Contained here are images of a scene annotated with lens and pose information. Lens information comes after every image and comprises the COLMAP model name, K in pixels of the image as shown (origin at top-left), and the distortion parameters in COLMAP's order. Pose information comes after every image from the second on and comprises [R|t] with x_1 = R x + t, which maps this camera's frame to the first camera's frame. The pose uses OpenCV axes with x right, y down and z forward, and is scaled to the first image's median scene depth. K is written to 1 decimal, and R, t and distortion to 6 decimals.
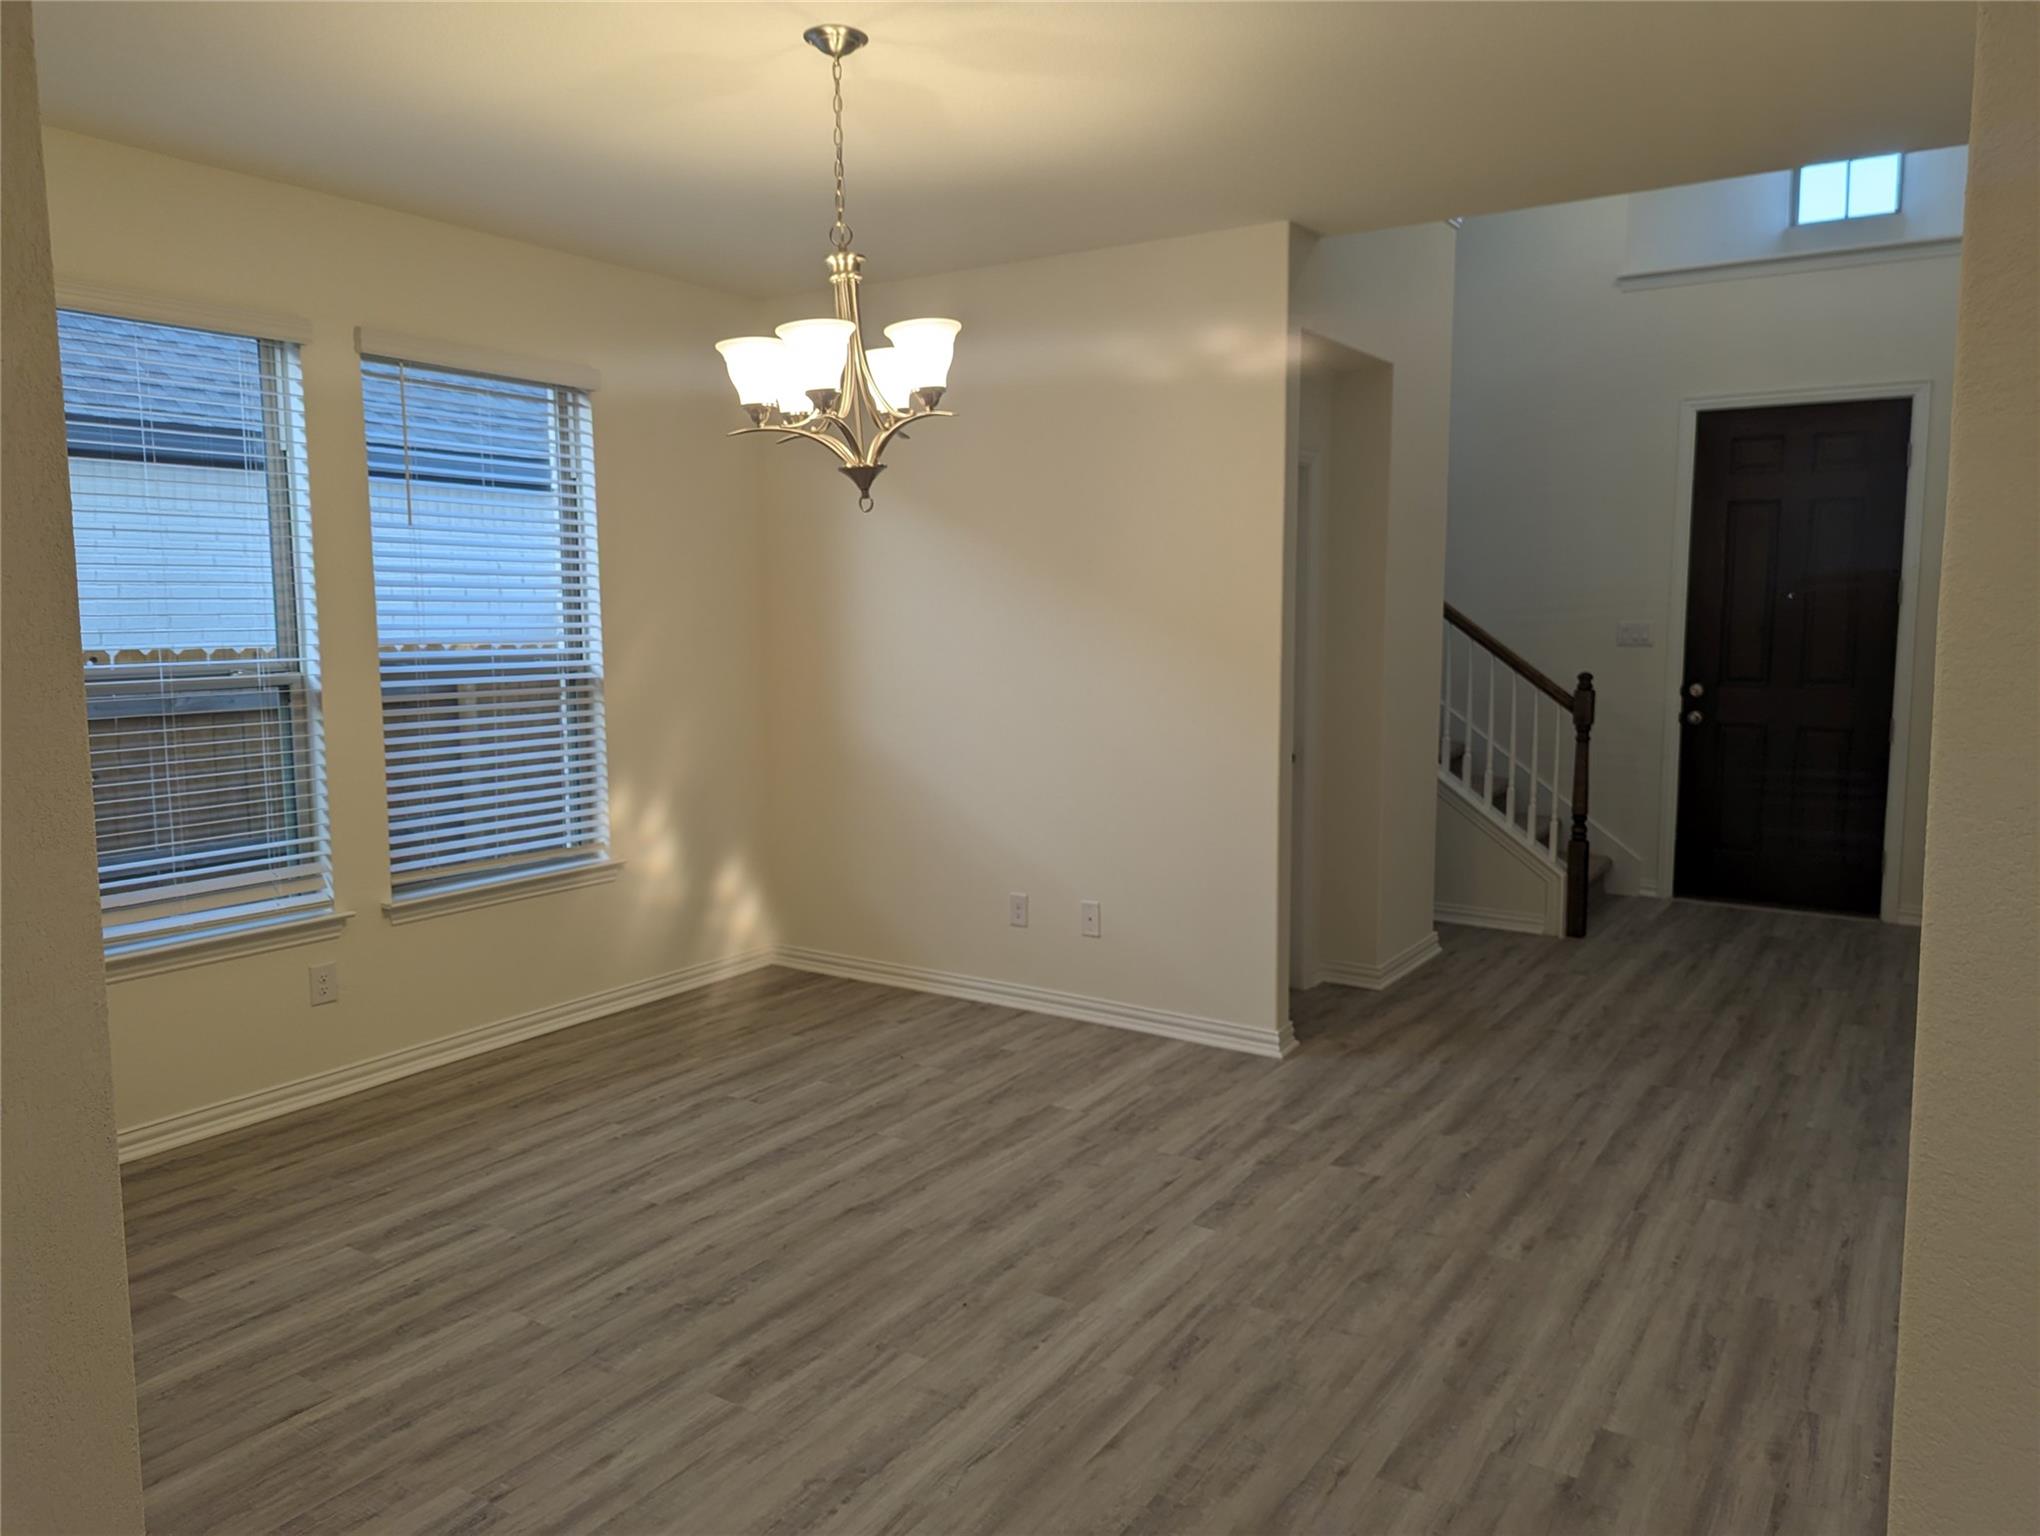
lens RADIAL K [[1409.3, 0, 1058.3], [0, 1409.3, 767.2], [0, 0, 1]] dist [0.045993, -0.017210]
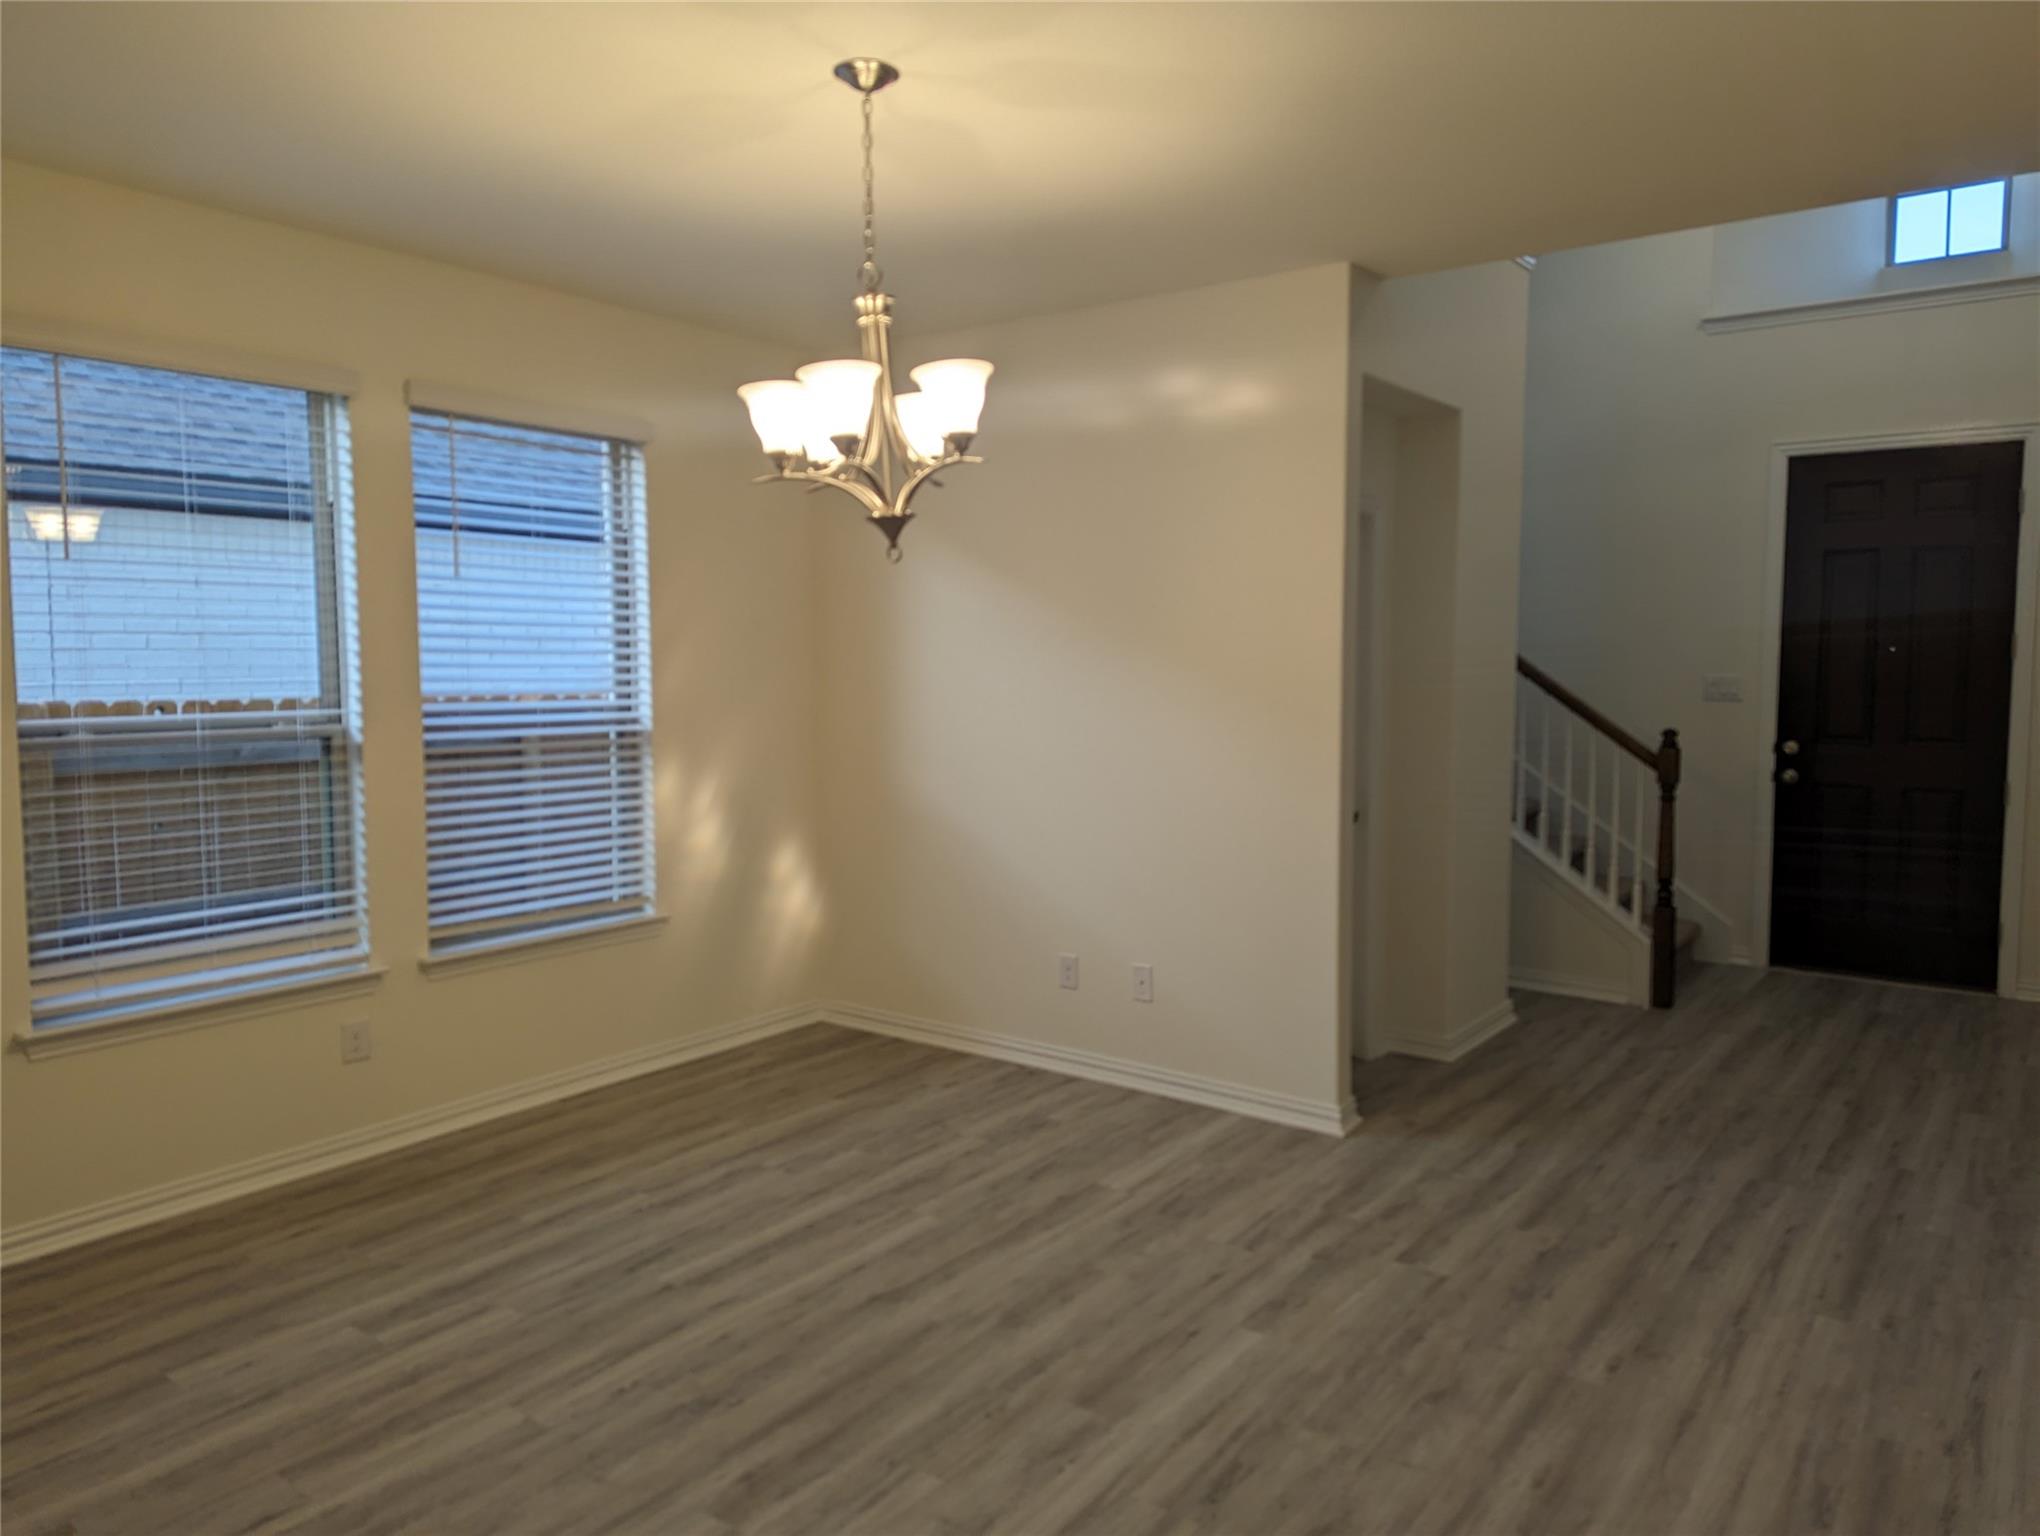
lens RADIAL K [[1409.3, 0, 1040.0], [0, 1409.3, 760.9], [0, 0, 1]] dist [0.045993, -0.017210]
pose [[0.998105, 0.006716, -0.061168, 0.015966], [-0.009088, 0.999214, -0.038581, -0.008187], [0.060861, 0.039063, 0.997382, 0.046080]]
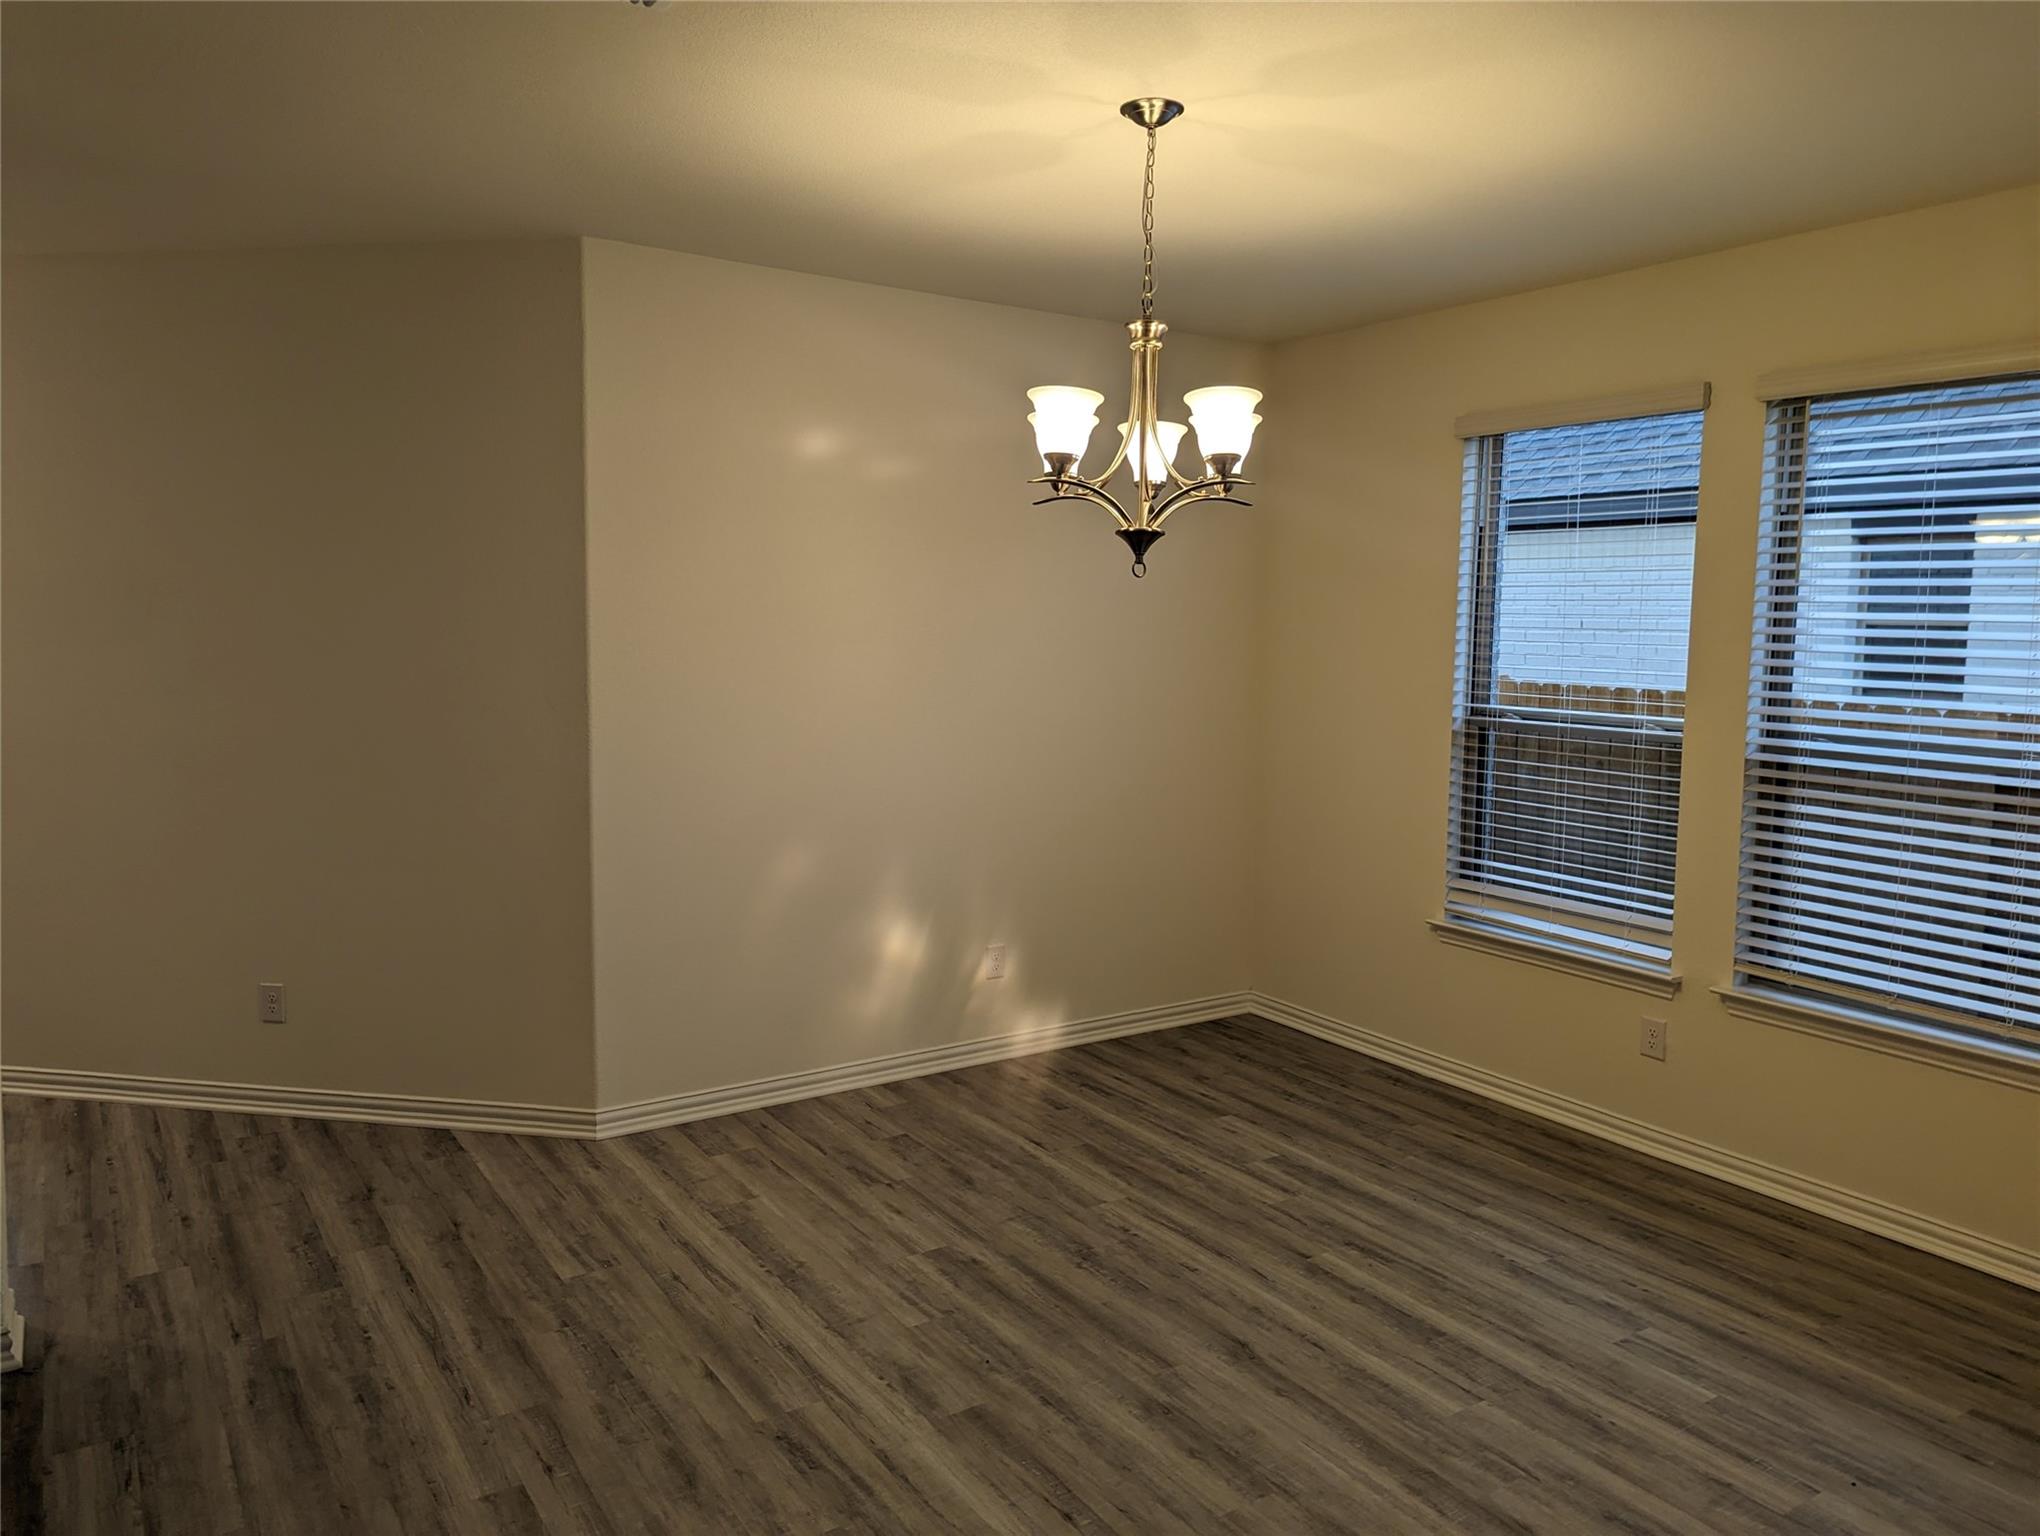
lens RADIAL K [[1409.3, 0, 1015.2], [0, 1409.3, 774.0], [0, 0, 1]] dist [0.045993, -0.017210]
pose [[-0.389507, 0.099005, -0.915687, 0.610746], [-0.127112, 0.978913, 0.159911, -0.146271], [0.912210, 0.178681, -0.368709, 0.992933]]
